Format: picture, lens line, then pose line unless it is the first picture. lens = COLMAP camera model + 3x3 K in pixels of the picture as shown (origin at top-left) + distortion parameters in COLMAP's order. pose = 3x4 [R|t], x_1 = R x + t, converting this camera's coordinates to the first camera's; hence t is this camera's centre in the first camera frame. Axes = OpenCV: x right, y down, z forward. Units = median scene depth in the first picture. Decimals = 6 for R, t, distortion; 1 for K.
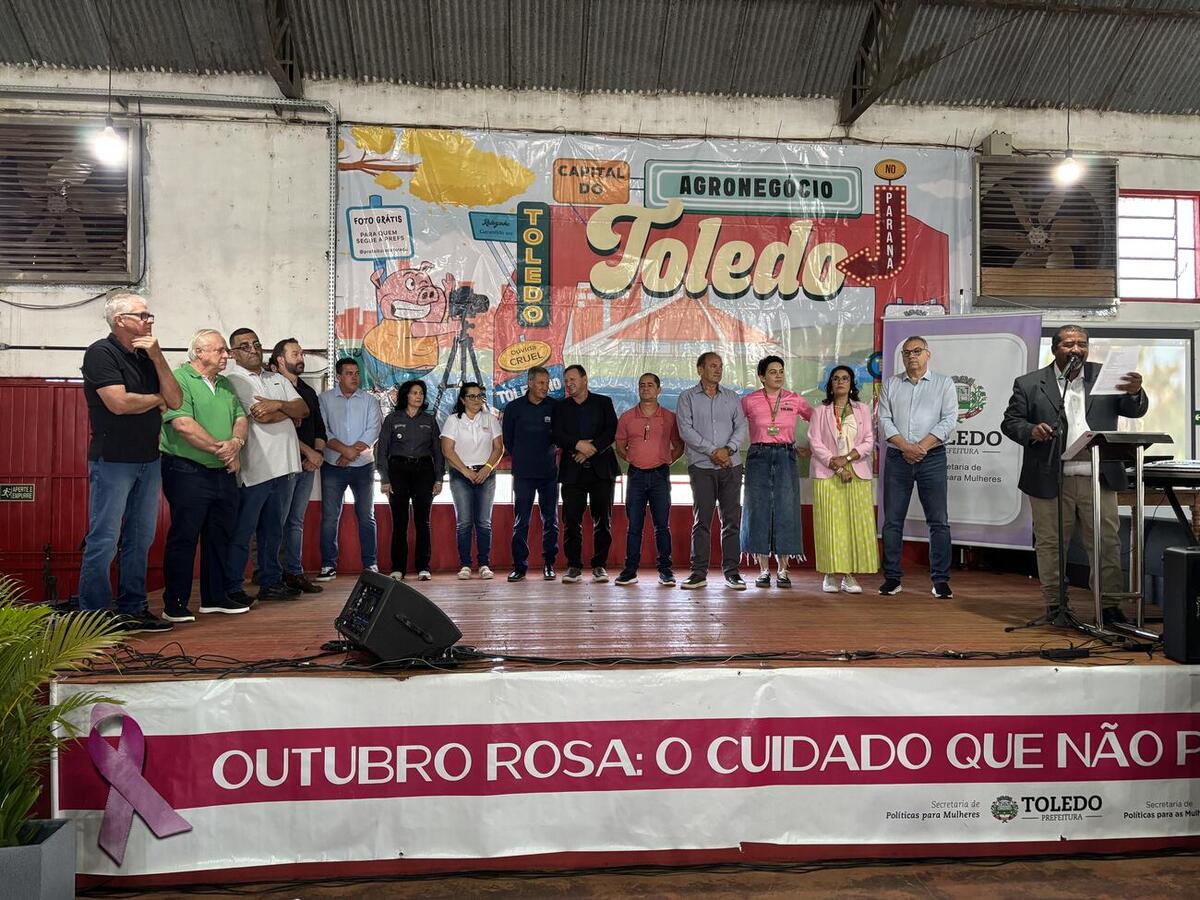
lens RADIAL K [[898.7, 0, 592.1], [0, 898.7, 449.6], [0, 0, 1]] dist [0.056714, -0.058091]
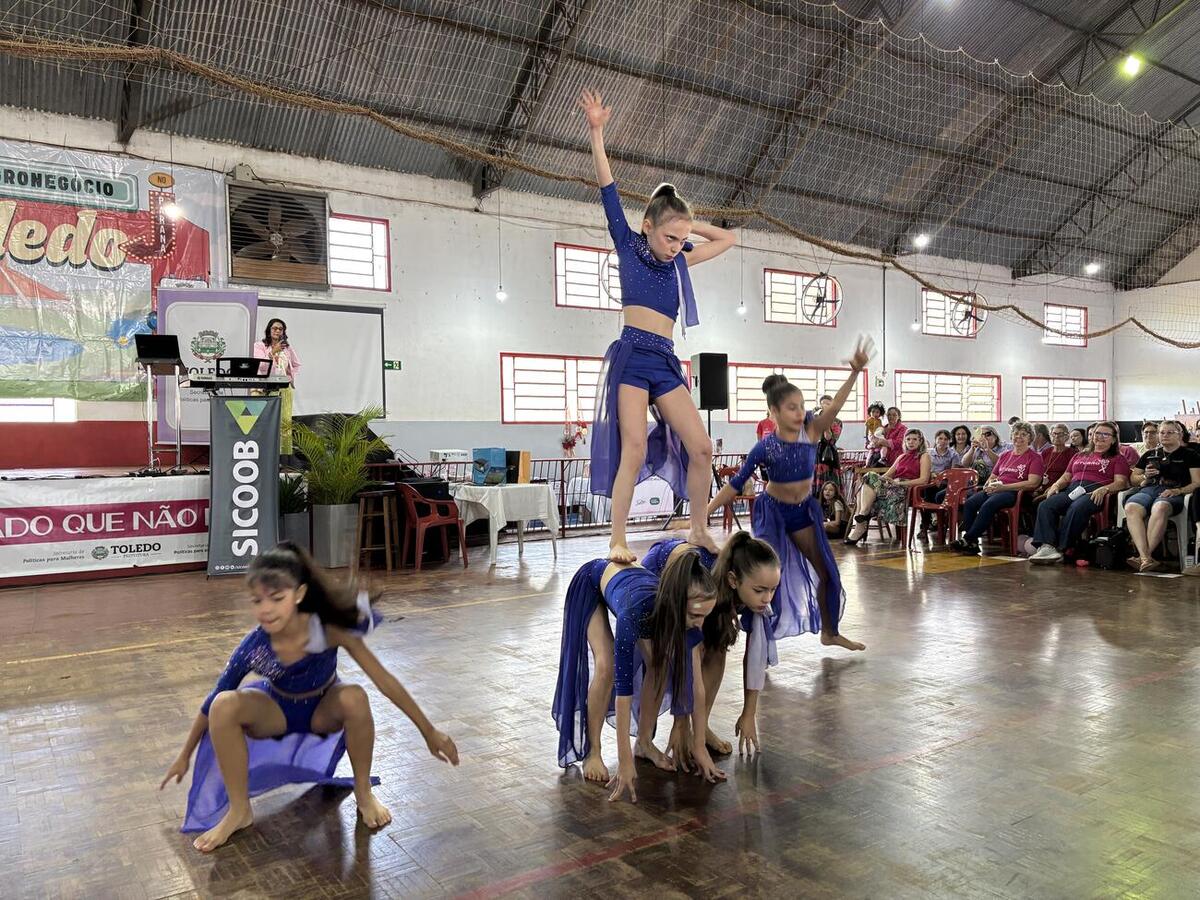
lens RADIAL K [[898.7, 0, 592.1], [0, 898.7, 449.6], [0, 0, 1]] dist [0.056714, -0.058091]
pose [[0.868314, -0.025452, 0.495362, 0.203497], [0.008028, 0.999273, 0.037270, 0.058900], [-0.495951, -0.028385, 0.867887, -0.561706]]
